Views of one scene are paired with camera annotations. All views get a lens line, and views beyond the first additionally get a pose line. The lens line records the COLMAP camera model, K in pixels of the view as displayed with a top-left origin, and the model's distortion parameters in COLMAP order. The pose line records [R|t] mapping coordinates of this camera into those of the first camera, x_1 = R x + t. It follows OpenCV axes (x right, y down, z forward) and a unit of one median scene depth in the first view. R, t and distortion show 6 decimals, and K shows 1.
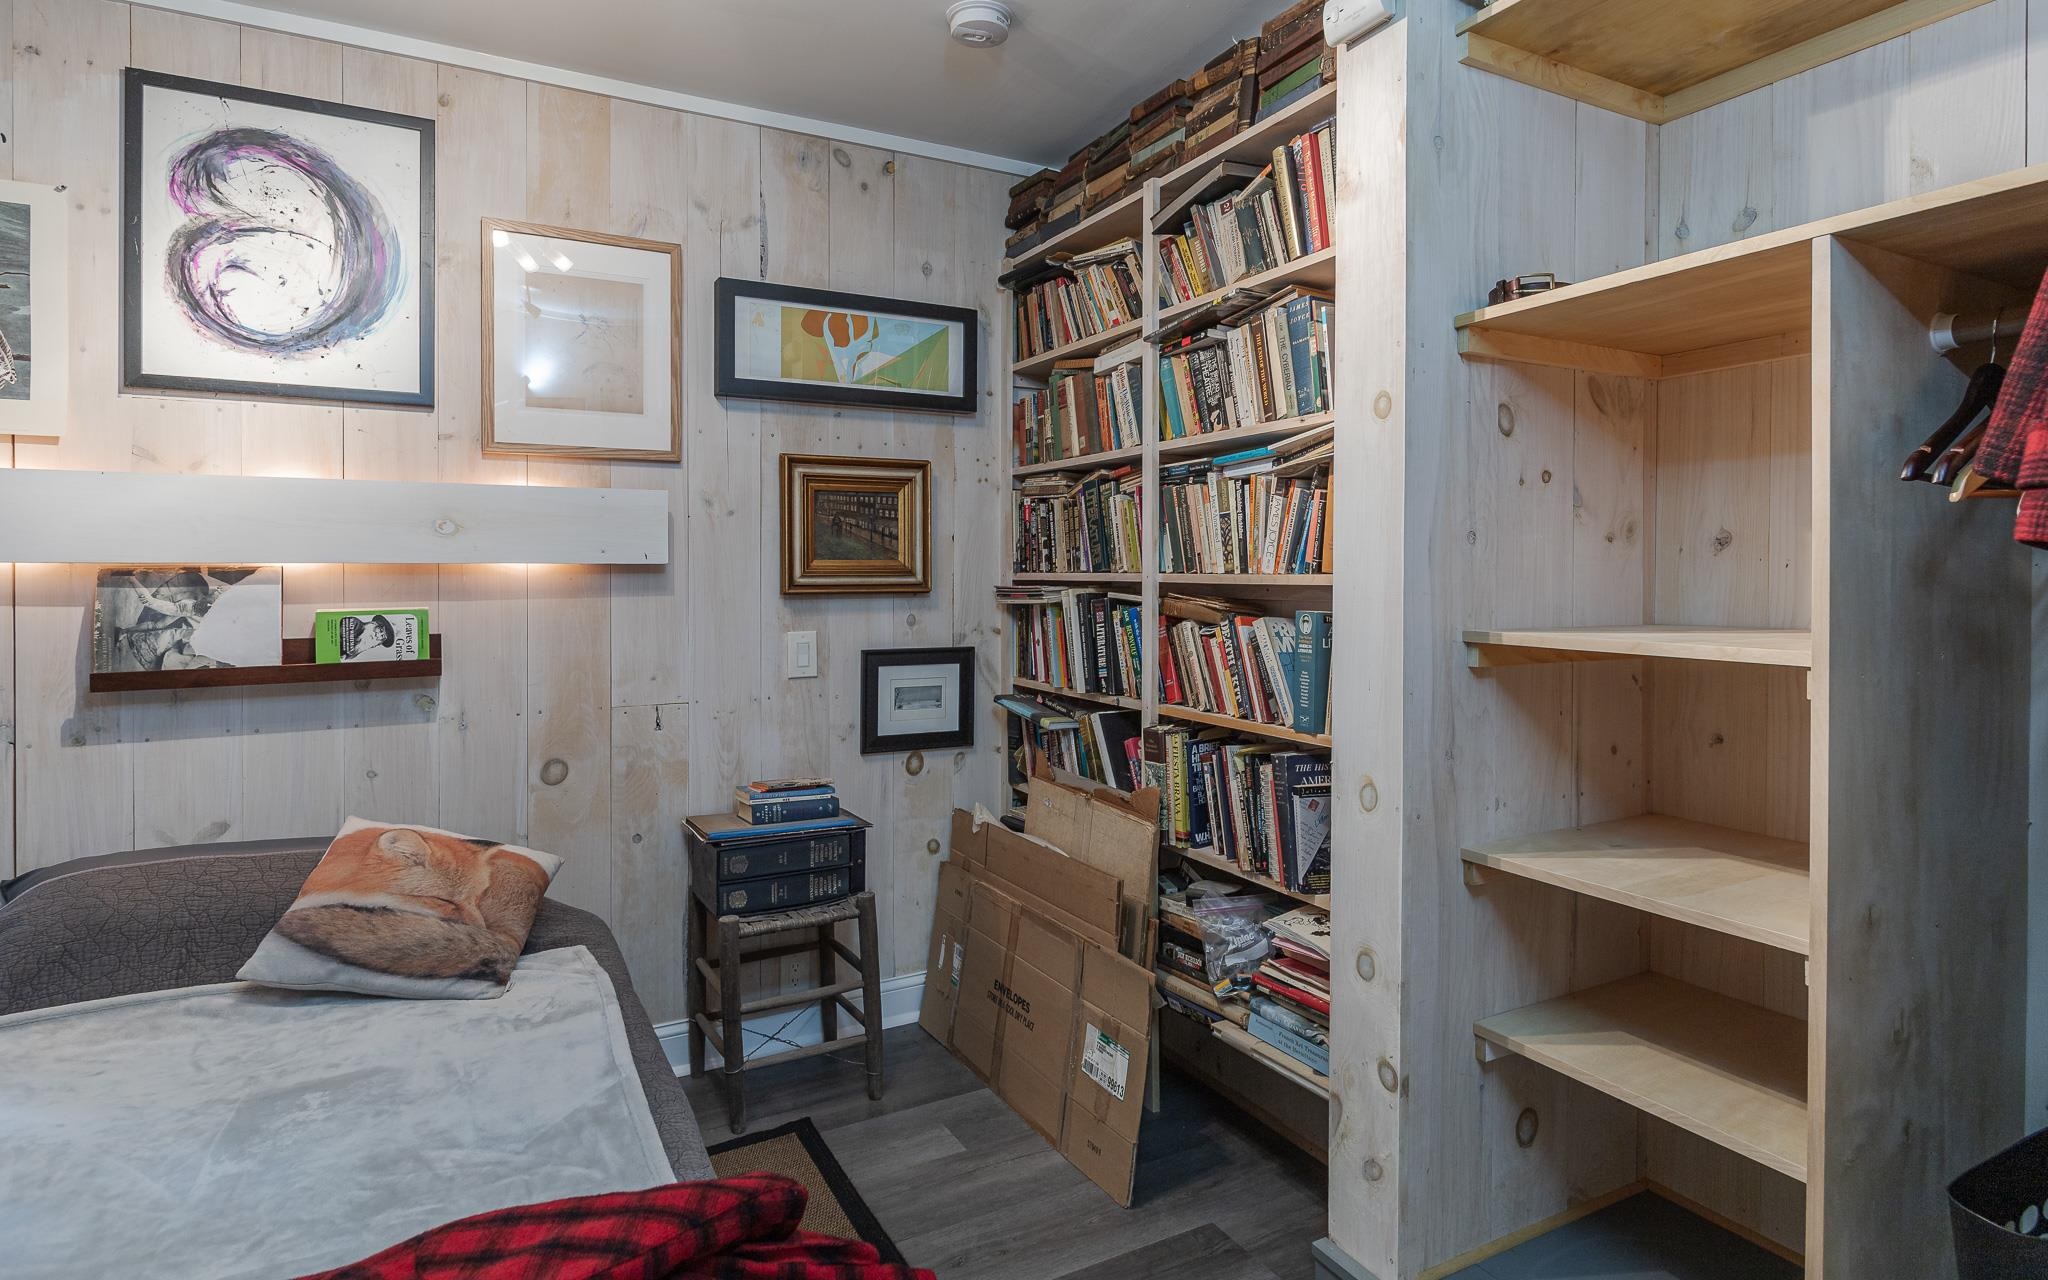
lens RADIAL K [[1071.7, 0, 1022.3], [0, 1071.7, 577.0], [0, 0, 1]] dist [0.000906, 0.000166]
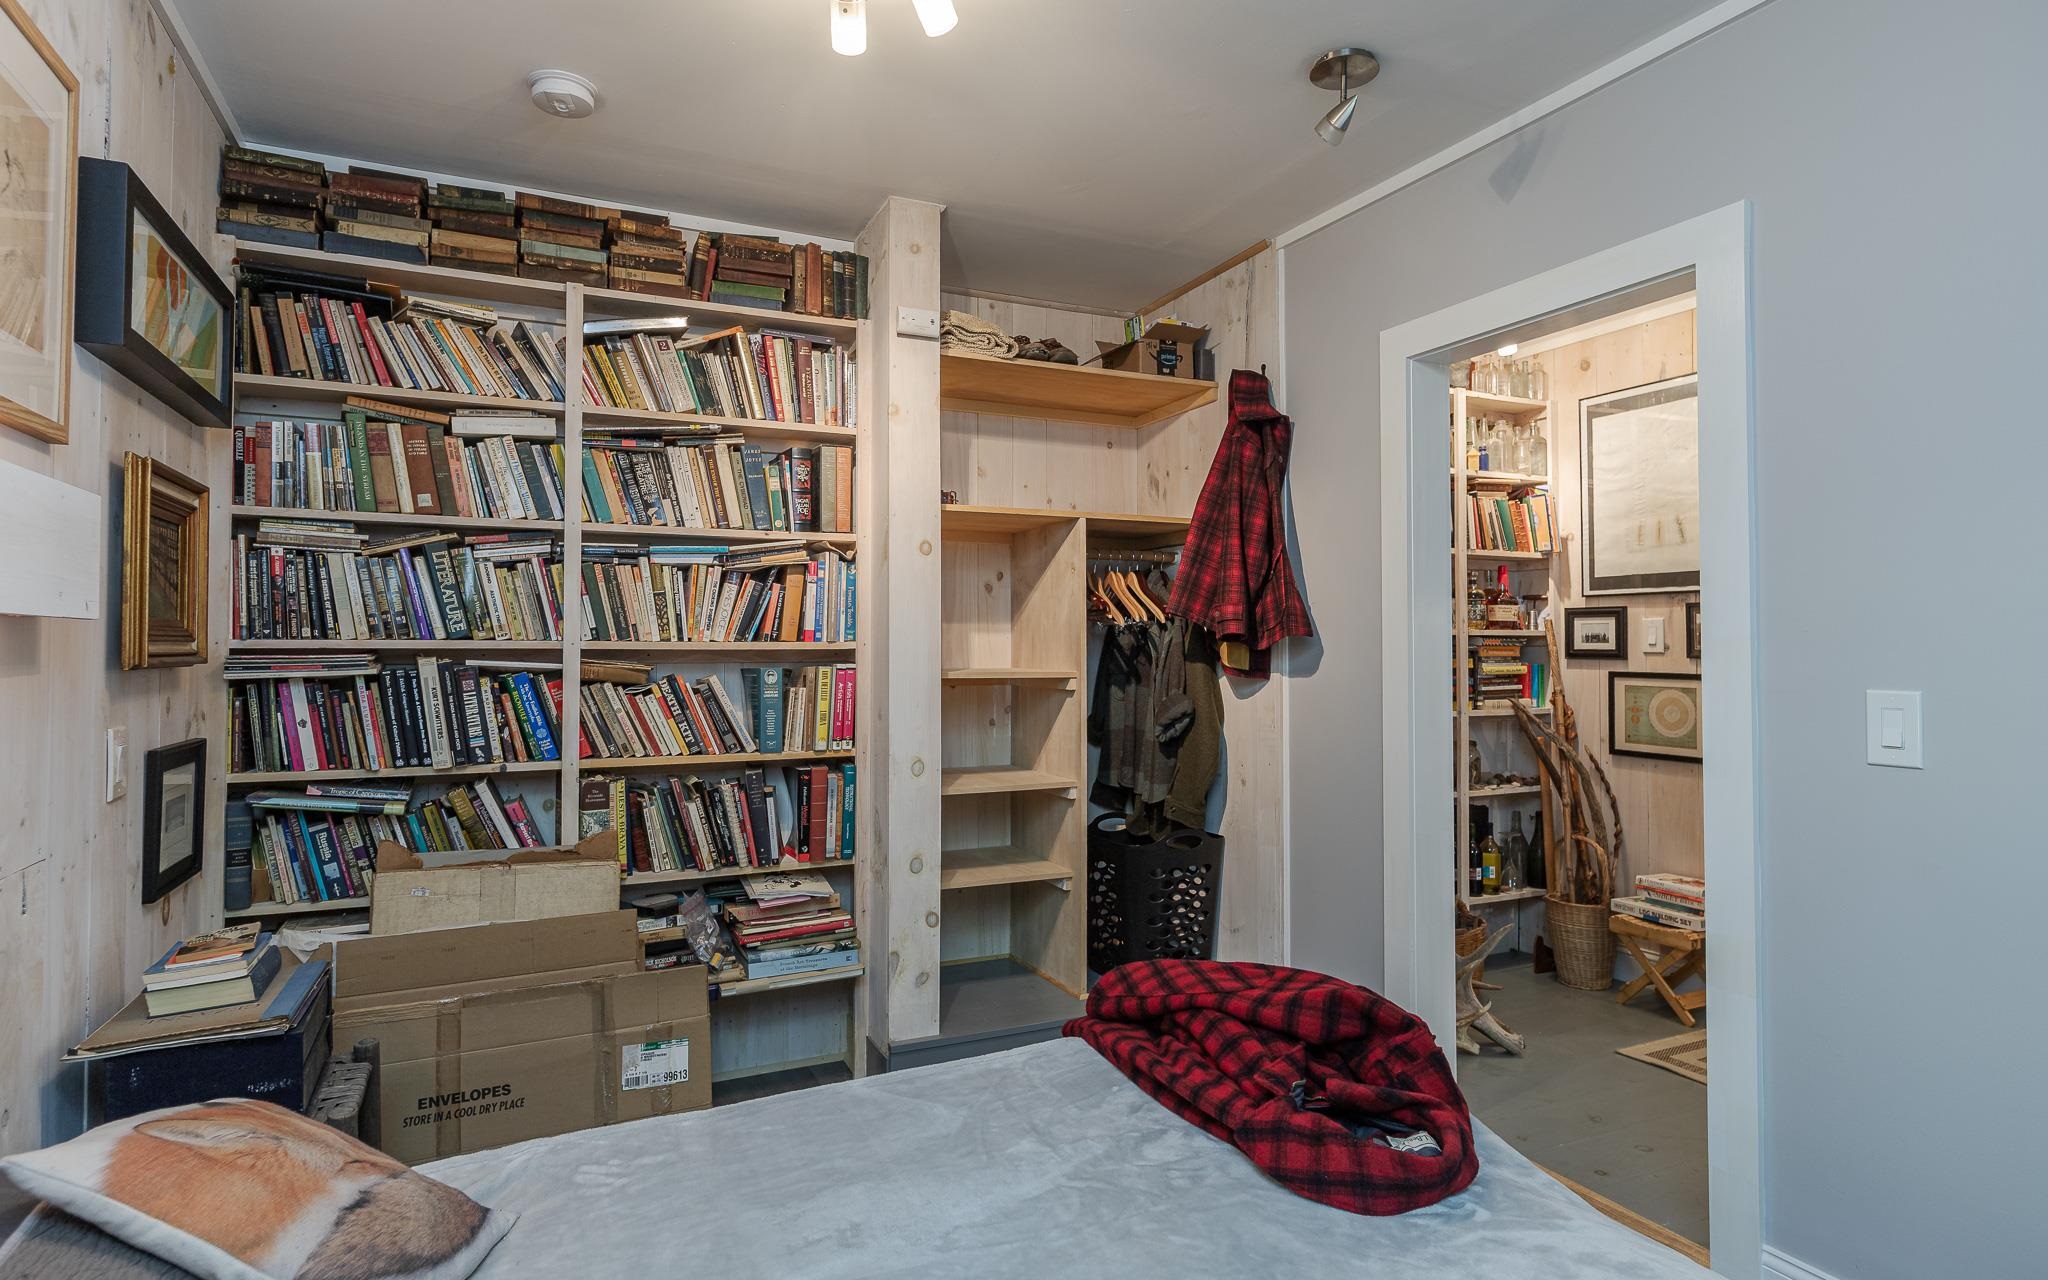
lens RADIAL K [[1081.2, 0, 999.6], [0, 1081.2, 621.2], [0, 0, 1]] dist [-0.000620, -0.000743]
pose [[0.062137, 0.019307, 0.997881, -1.101174], [0.001472, 0.999810, -0.019436, -0.001676], [-0.998067, 0.002677, 0.062097, 0.573293]]
